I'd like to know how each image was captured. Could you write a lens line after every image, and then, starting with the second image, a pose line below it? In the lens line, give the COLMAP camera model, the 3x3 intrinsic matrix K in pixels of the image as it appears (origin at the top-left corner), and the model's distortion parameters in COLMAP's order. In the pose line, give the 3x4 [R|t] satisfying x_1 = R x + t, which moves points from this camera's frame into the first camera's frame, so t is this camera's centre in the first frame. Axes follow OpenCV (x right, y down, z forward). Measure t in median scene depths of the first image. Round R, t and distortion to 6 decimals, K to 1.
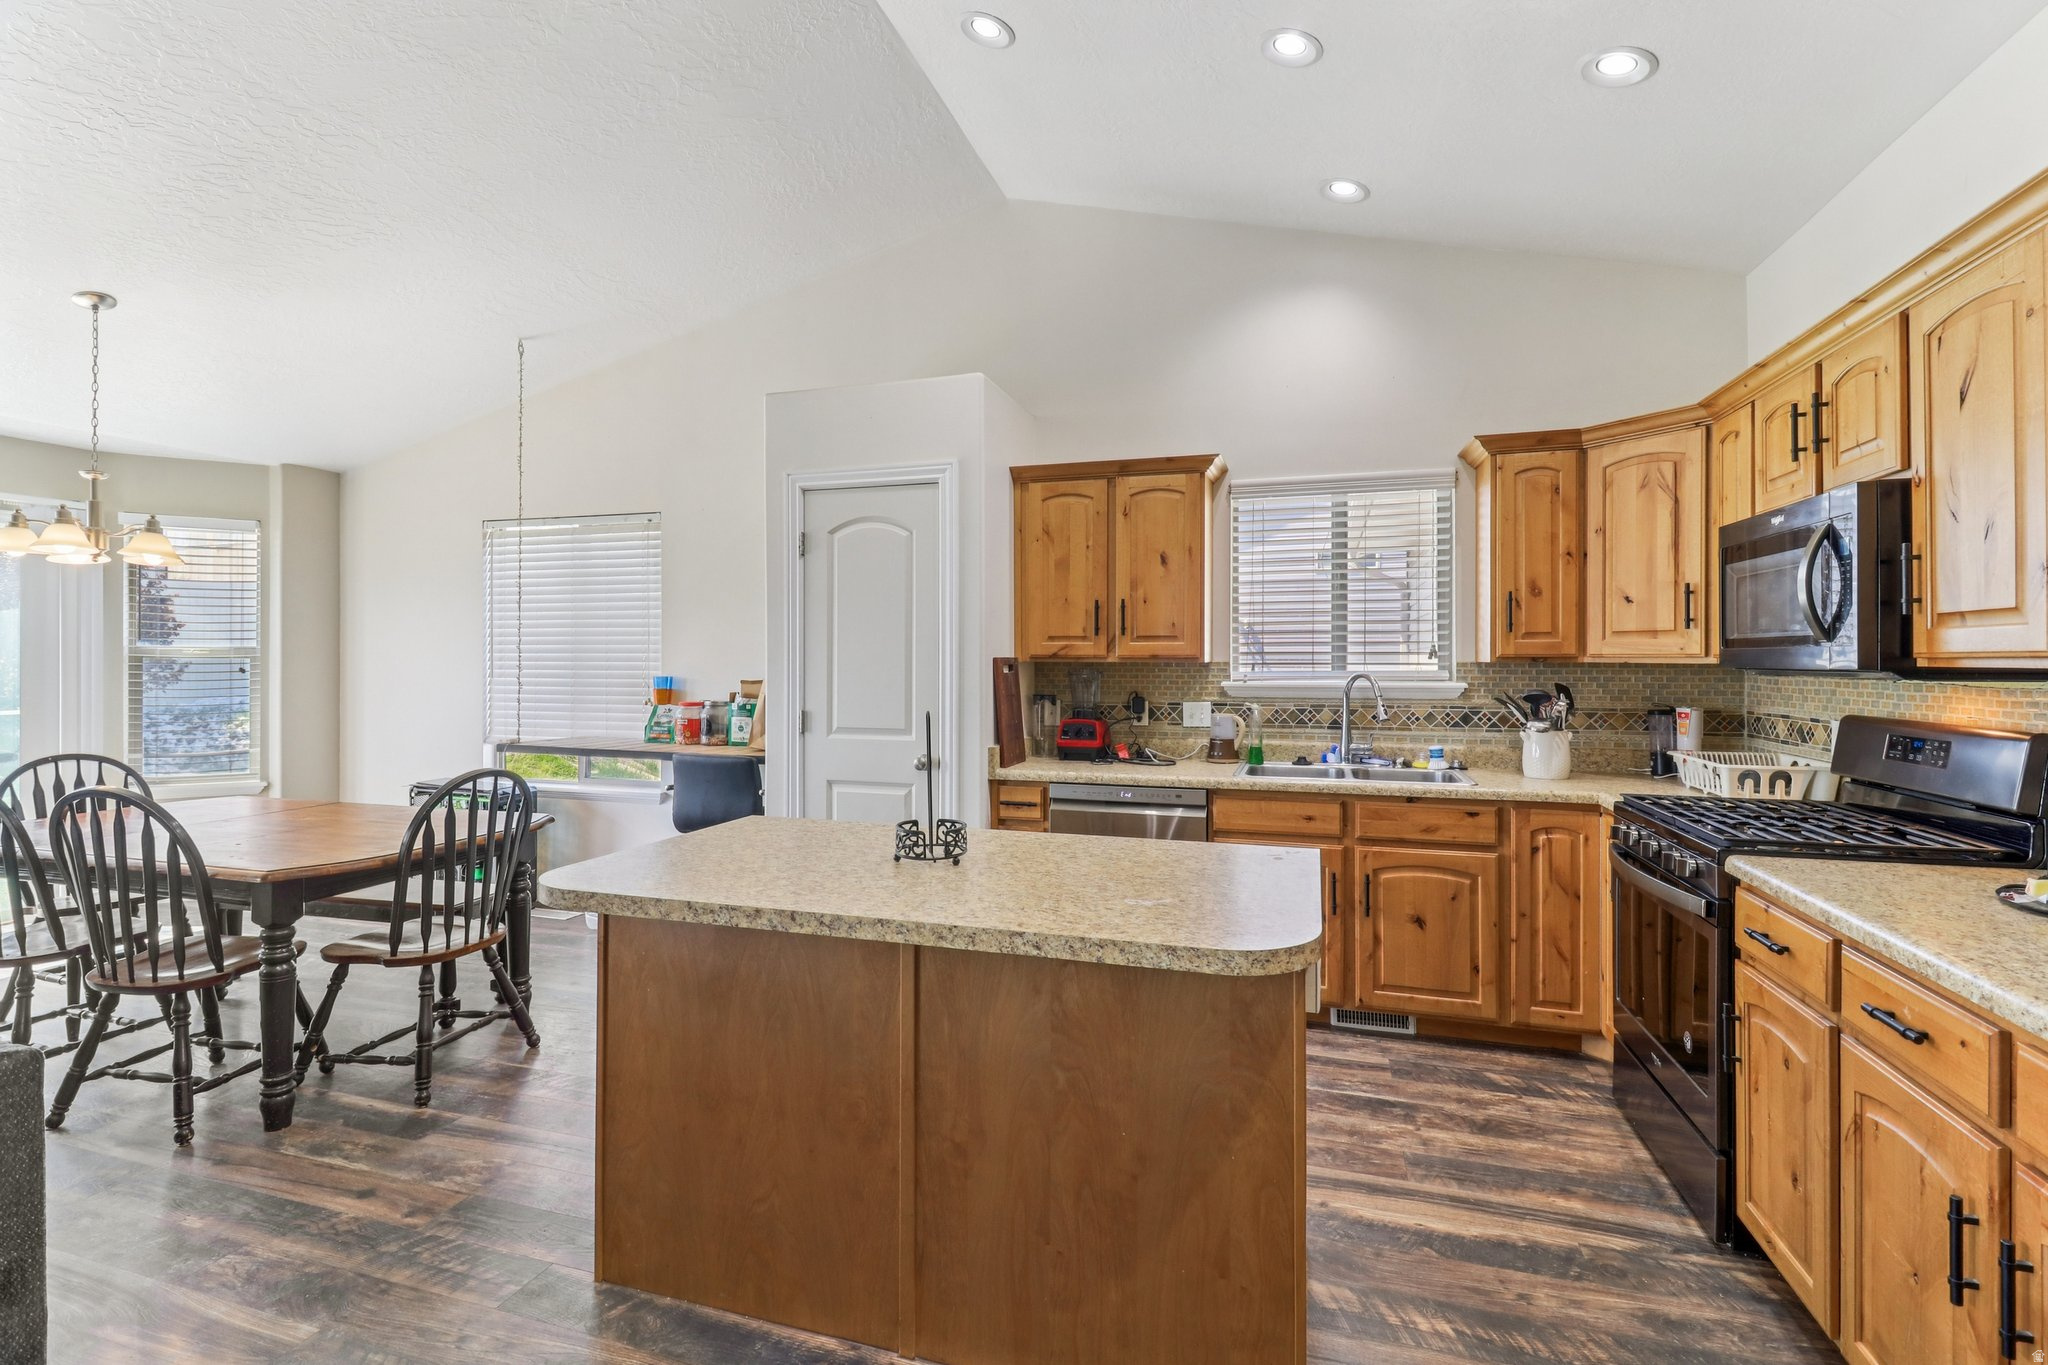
lens RADIAL K [[953.4, 0, 1021.2], [0, 953.4, 664.6], [0, 0, 1]] dist [0.004840, -0.000069]
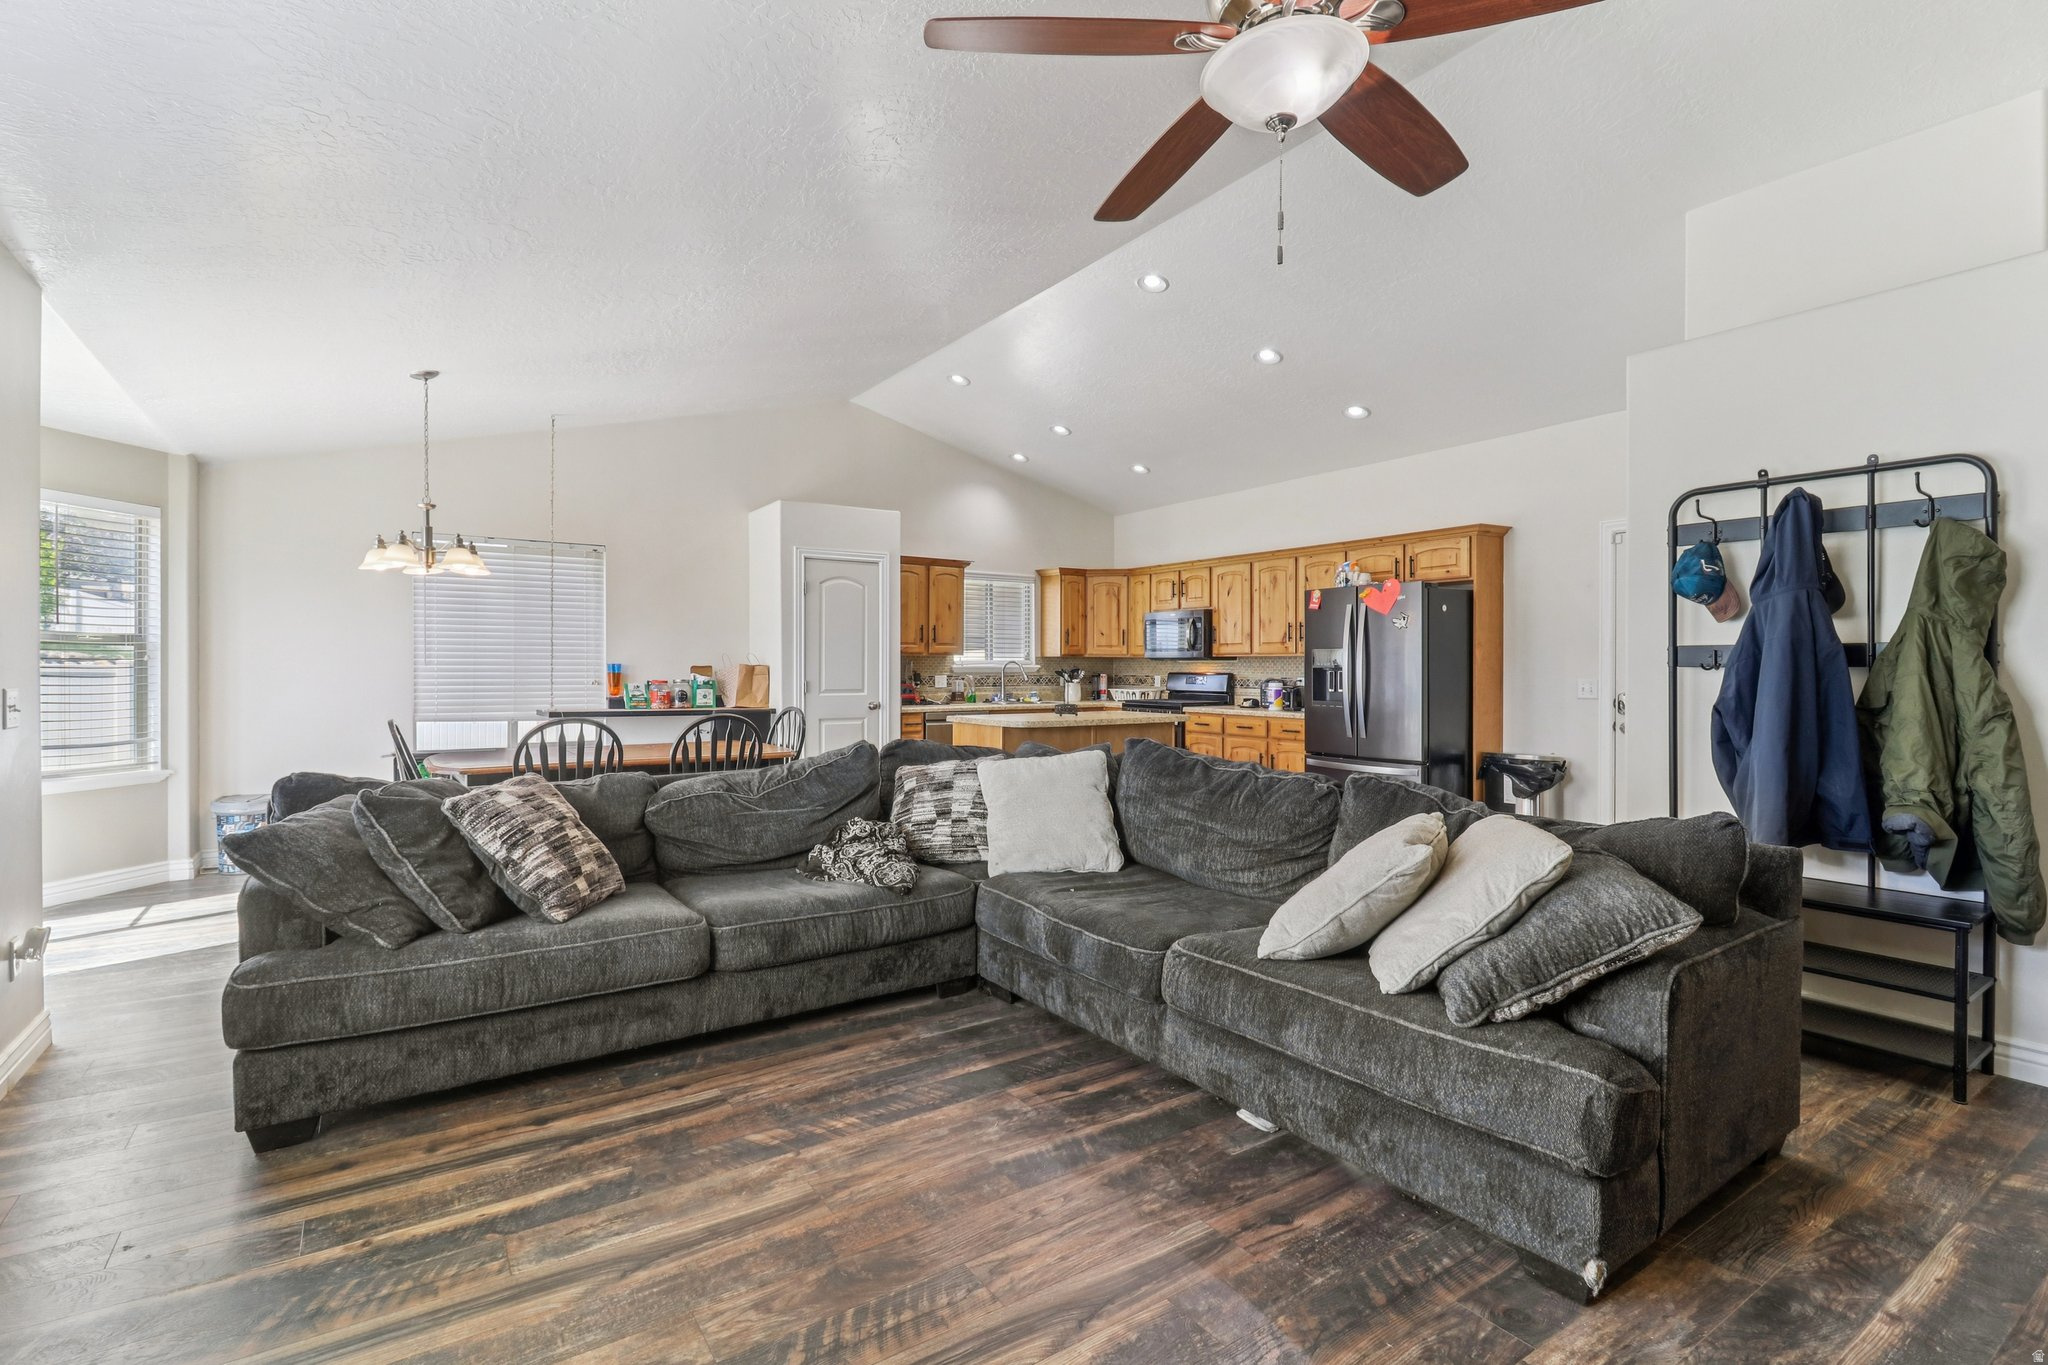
lens RADIAL K [[953.4, 0, 1020.1], [0, 953.4, 677.3], [0, 0, 1]] dist [0.004840, -0.000069]
pose [[0.616017, -0.007706, 0.787695, -1.454128], [0.003346, 0.999969, 0.007166, 0.031567], [-0.787726, -0.001778, 0.616023, -0.440524]]
